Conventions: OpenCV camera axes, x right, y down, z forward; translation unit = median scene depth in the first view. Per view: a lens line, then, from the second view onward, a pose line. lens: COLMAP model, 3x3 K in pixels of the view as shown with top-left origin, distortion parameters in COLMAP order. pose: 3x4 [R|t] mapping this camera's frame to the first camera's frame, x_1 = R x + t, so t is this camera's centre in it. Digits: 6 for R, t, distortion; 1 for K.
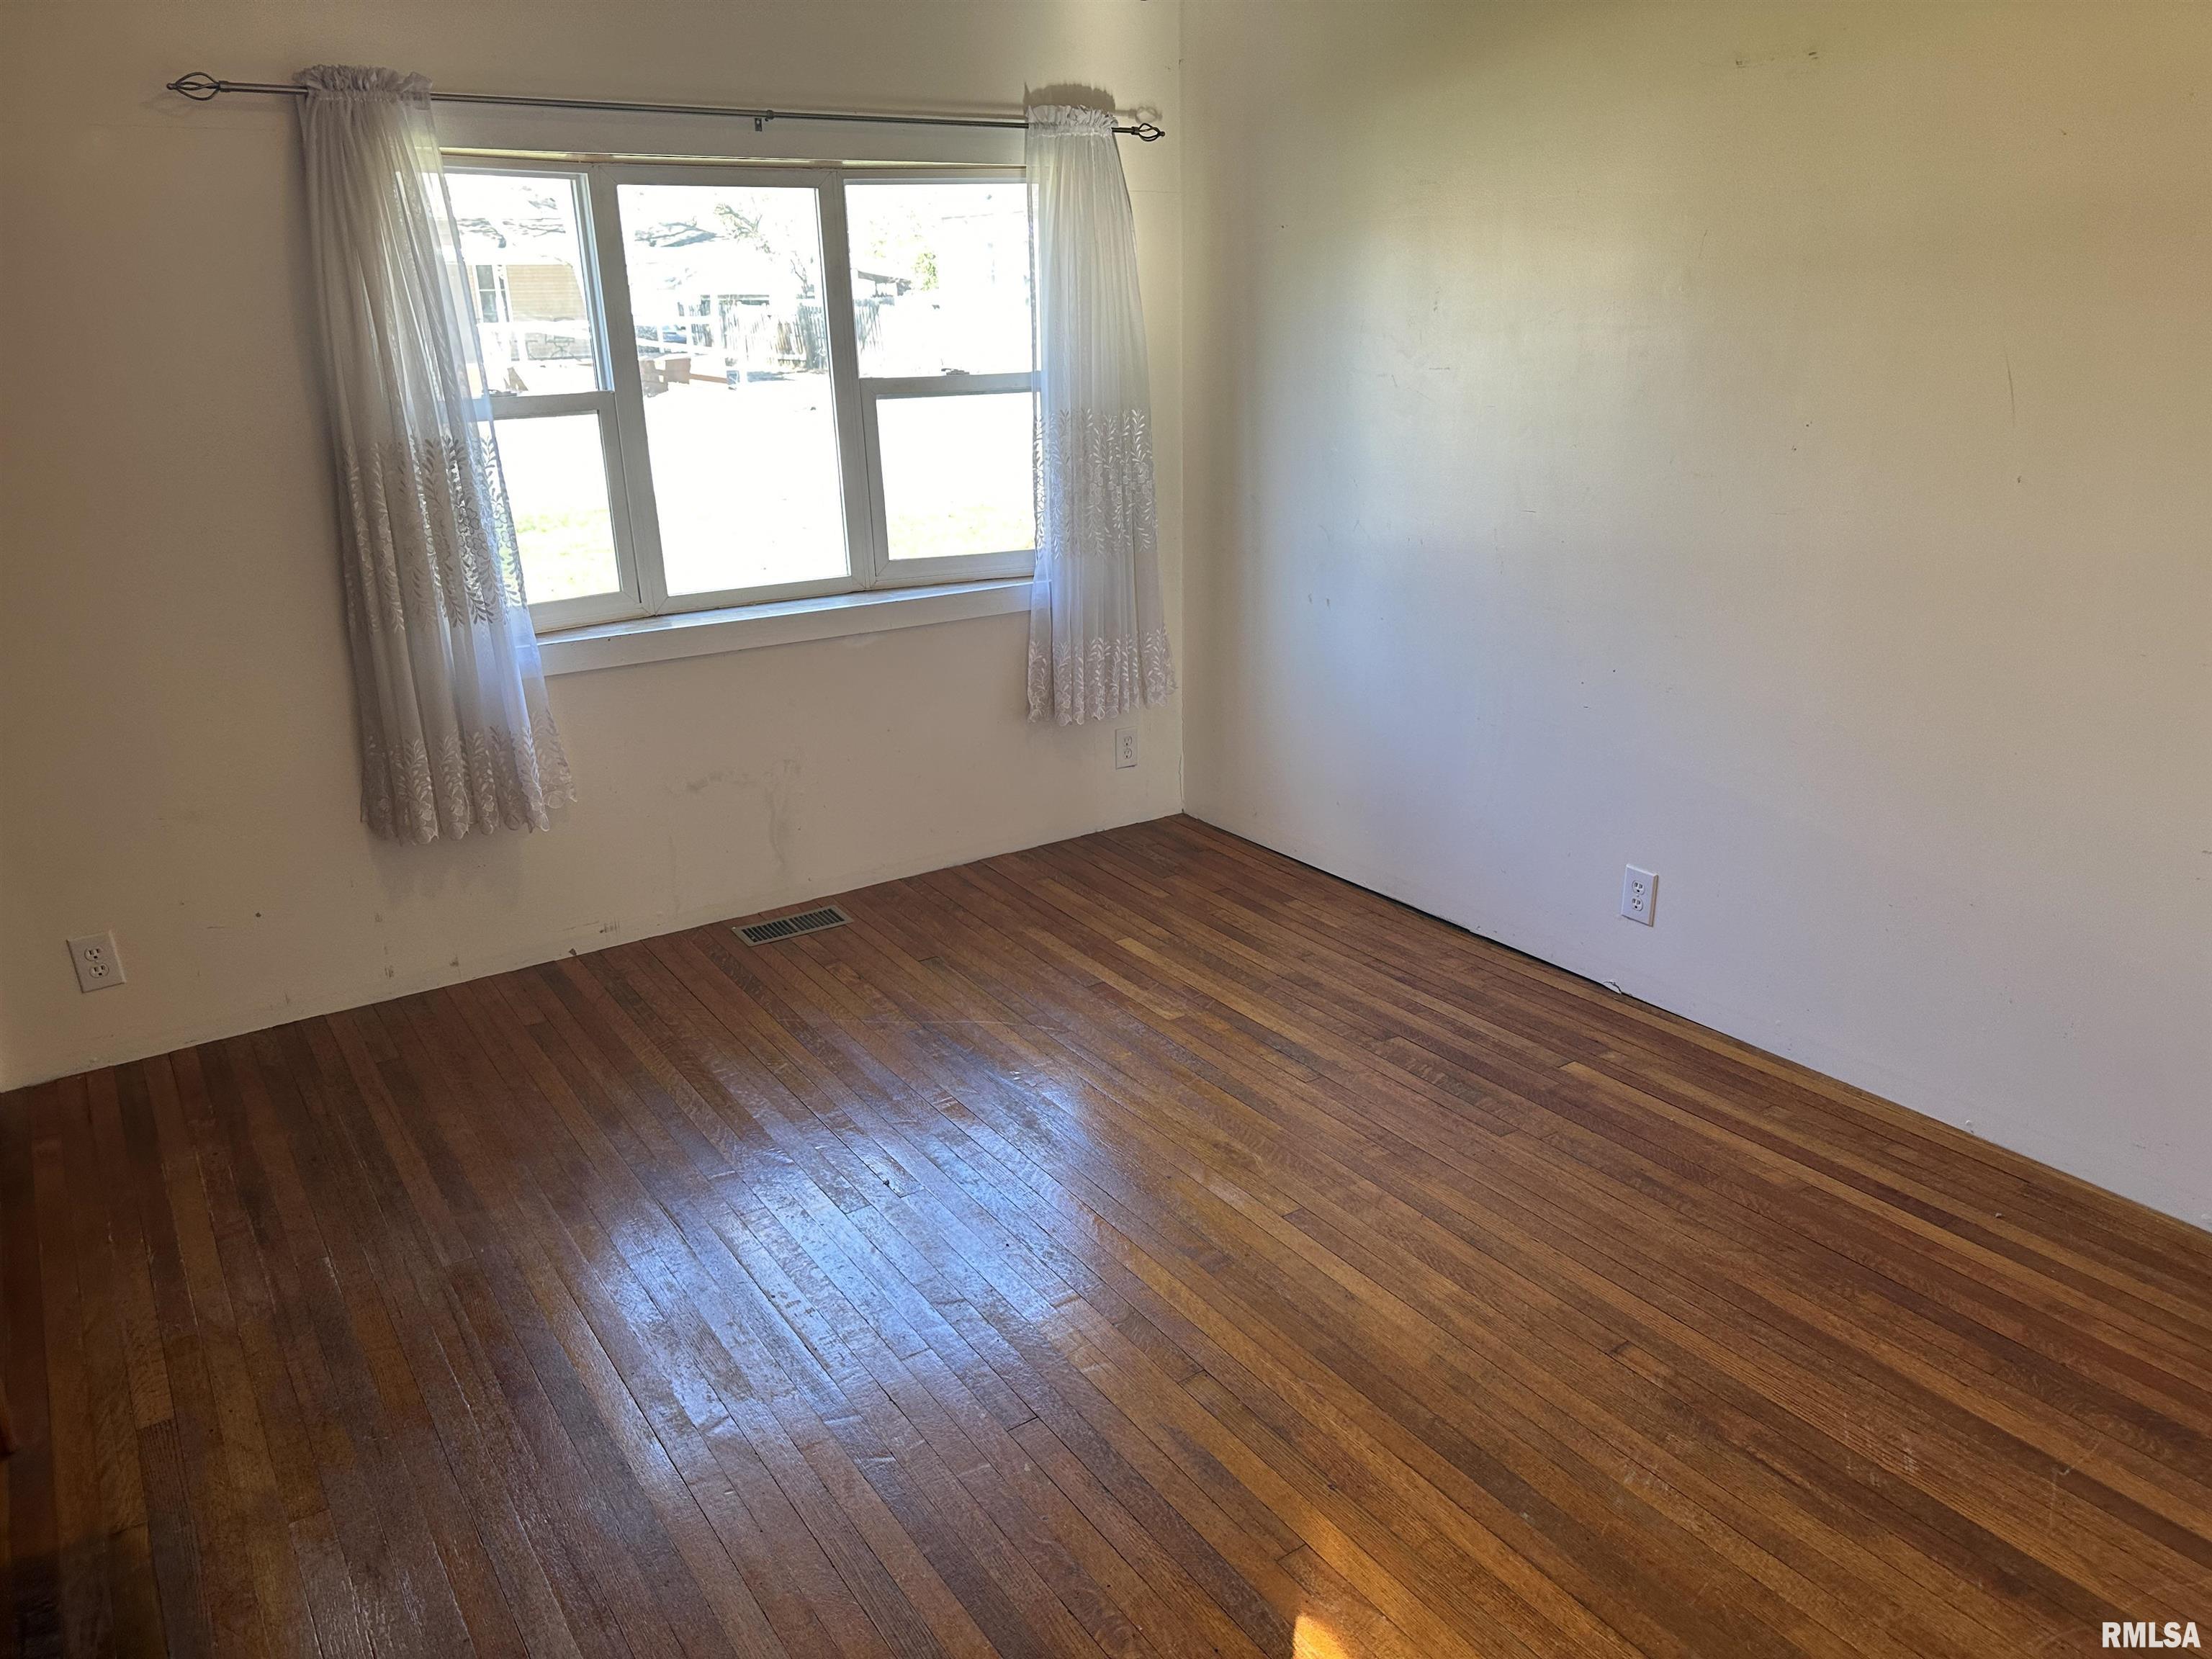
lens RADIAL K [[1525.5, 0, 1104.7], [0, 1525.5, 888.2], [0, 0, 1]] dist [0.001854, -0.004004]
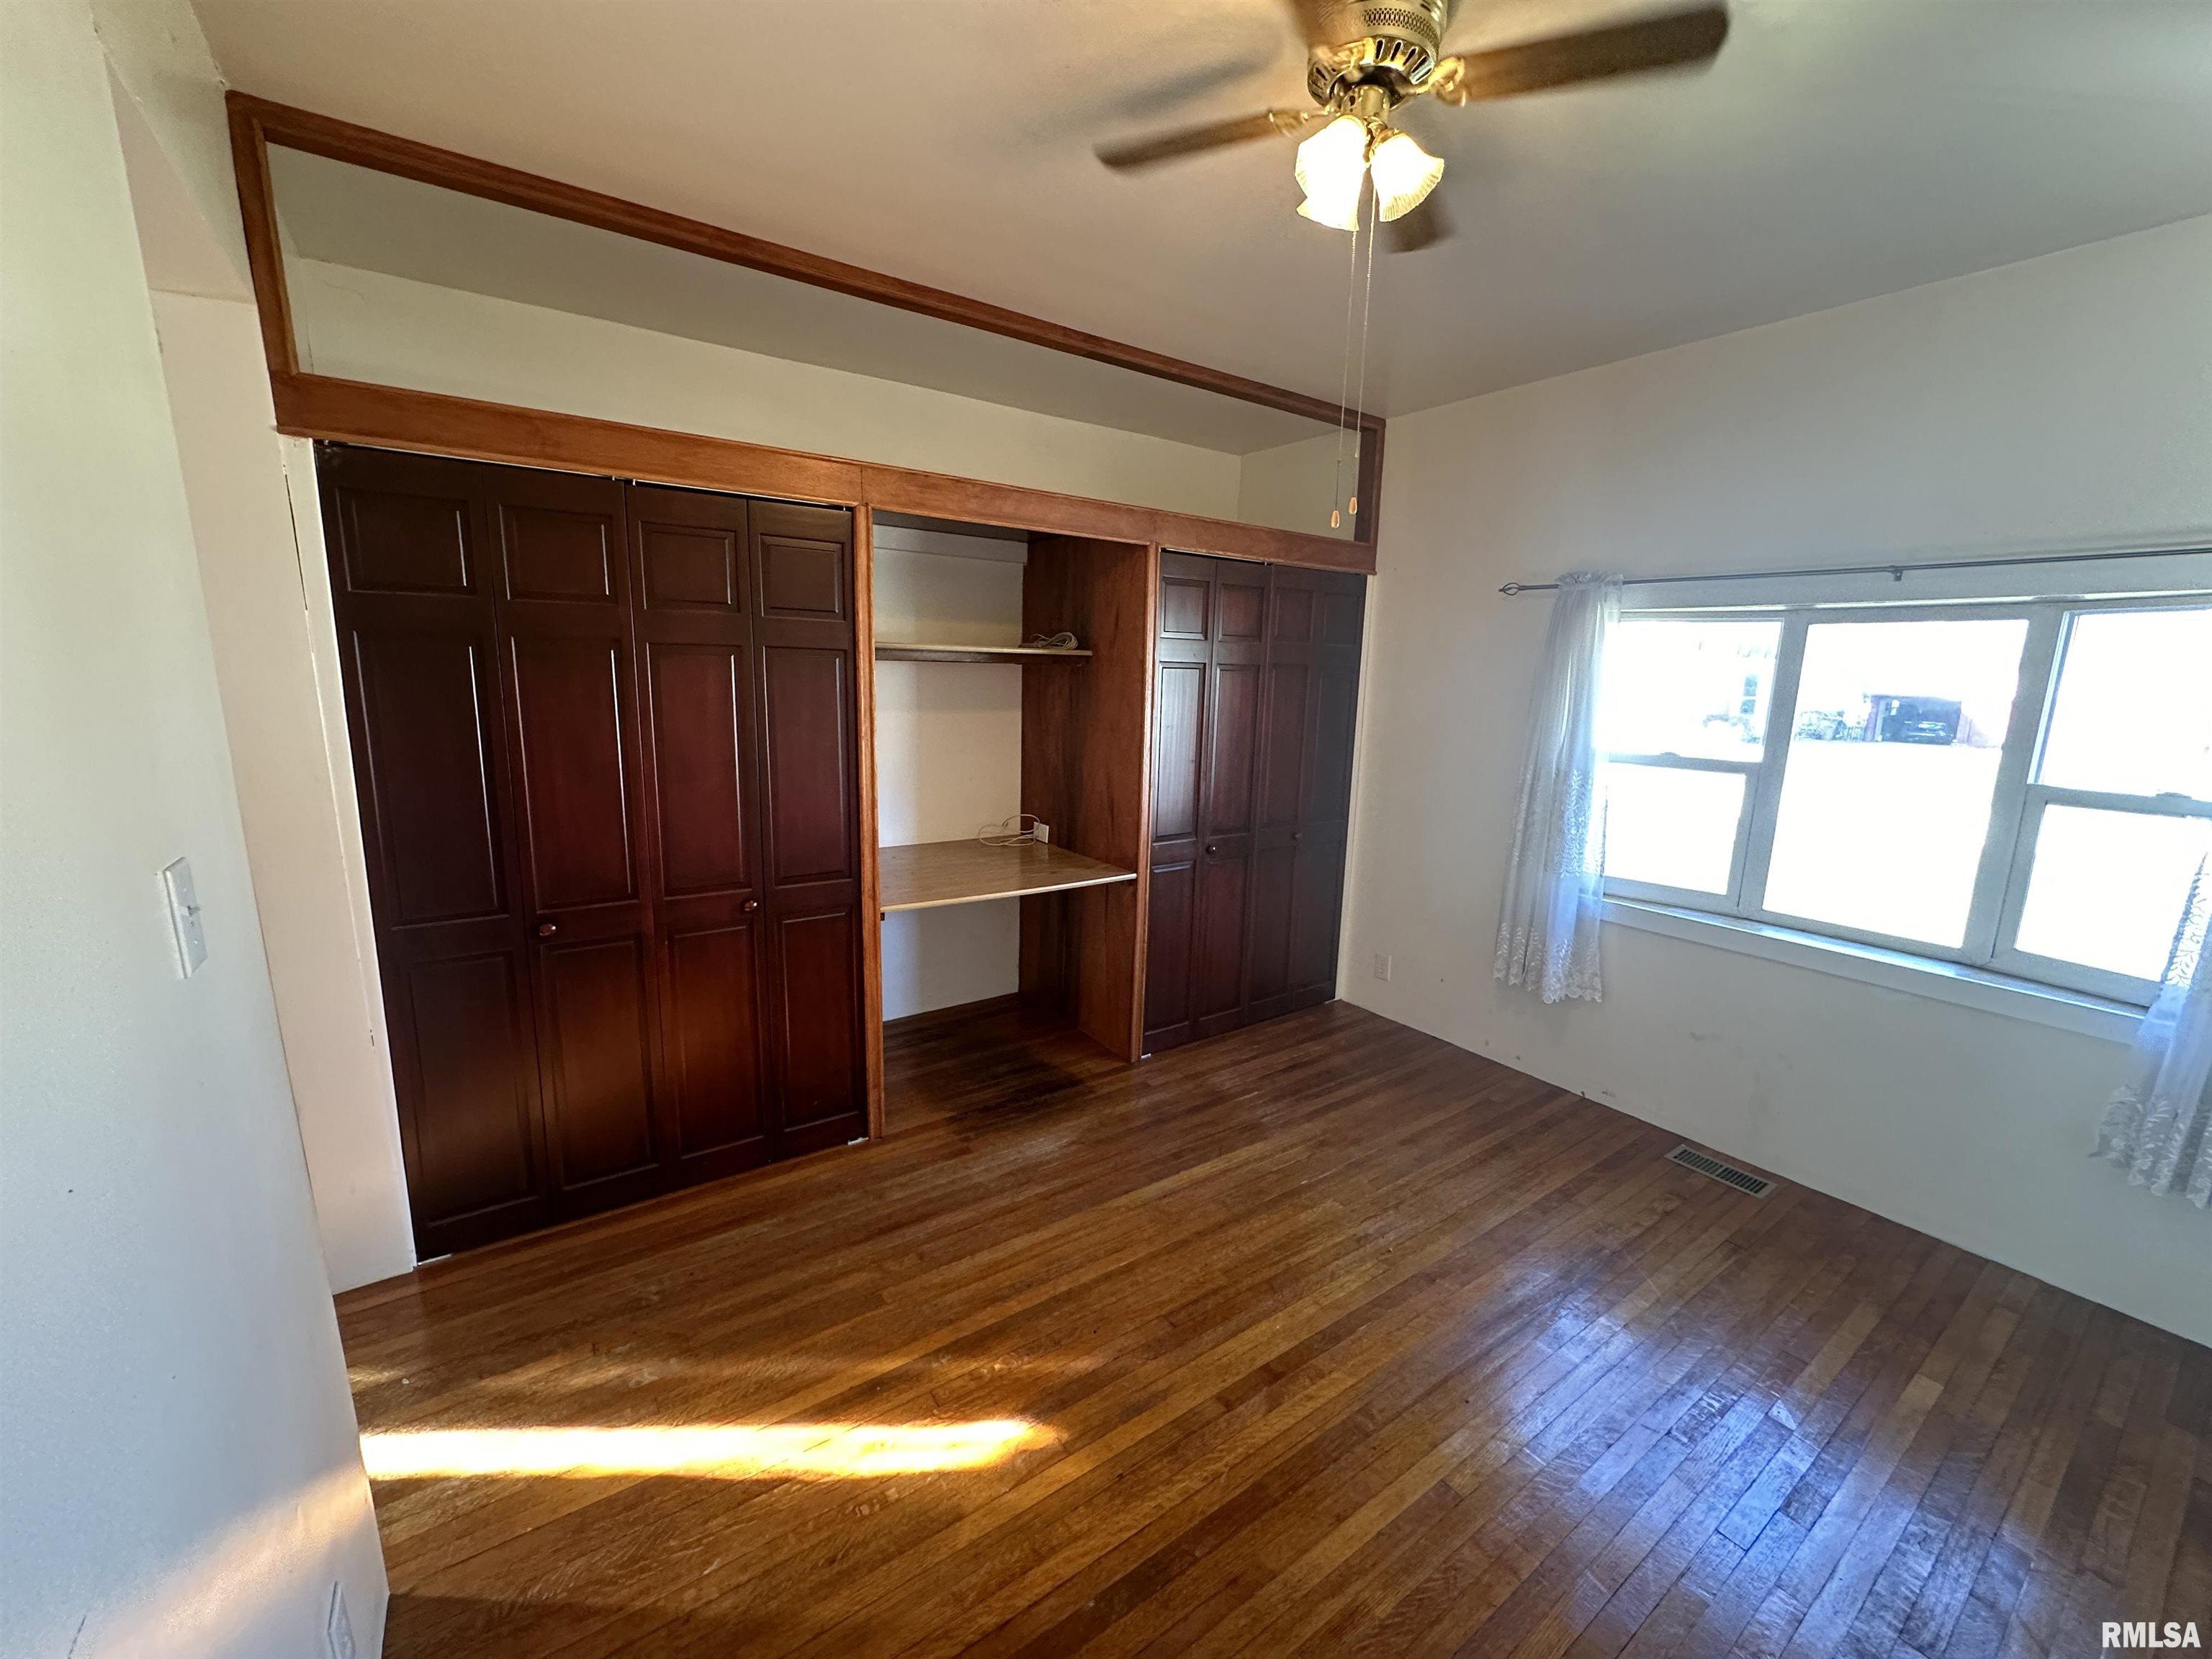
lens RADIAL K [[880.6, 0, 1104.0], [0, 880.6, 839.1], [0, 0, 1]] dist [-0.000418, -0.000131]
pose [[0.007133, 0.204790, -0.978780, 0.519062], [-0.382040, 0.905112, 0.186592, -0.191437], [0.924118, 0.372602, 0.084694, 0.417338]]
